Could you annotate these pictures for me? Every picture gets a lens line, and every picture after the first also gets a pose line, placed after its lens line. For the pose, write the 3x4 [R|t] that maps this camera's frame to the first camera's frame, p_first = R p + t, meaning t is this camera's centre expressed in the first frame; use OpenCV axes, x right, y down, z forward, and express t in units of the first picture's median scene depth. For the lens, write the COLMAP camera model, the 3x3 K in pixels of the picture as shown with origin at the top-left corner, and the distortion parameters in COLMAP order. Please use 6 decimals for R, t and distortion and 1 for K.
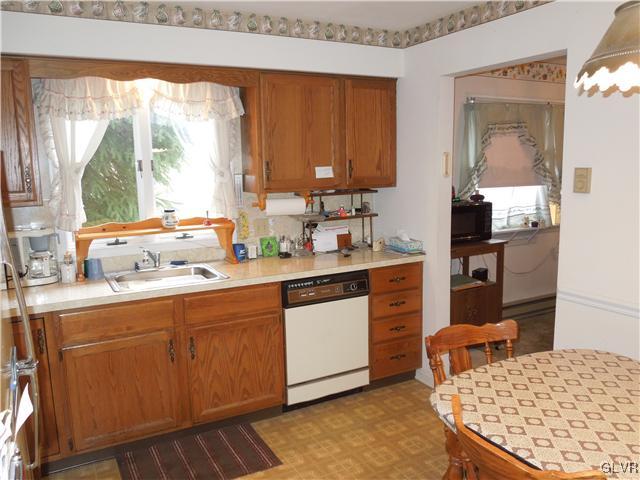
lens RADIAL K [[528.4, 0, 322.1], [0, 528.4, 239.9], [0, 0, 1]] dist [-0.038758, 0.034759]
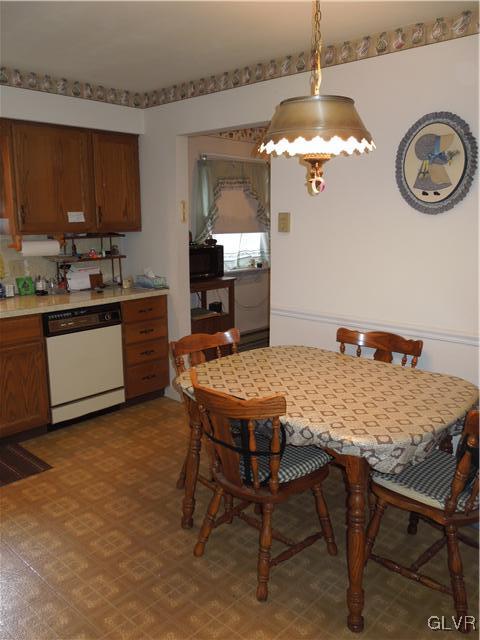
lens RADIAL K [[542.5, 0, 238.3], [0, 542.5, 316.5], [0, 0, 1]] dist [0.003495, 0.004746]
pose [[0.949203, -0.042785, 0.311743, -0.037840], [0.033369, 0.998813, 0.035477, 0.053542], [-0.312891, -0.023273, 0.949504, -0.201866]]
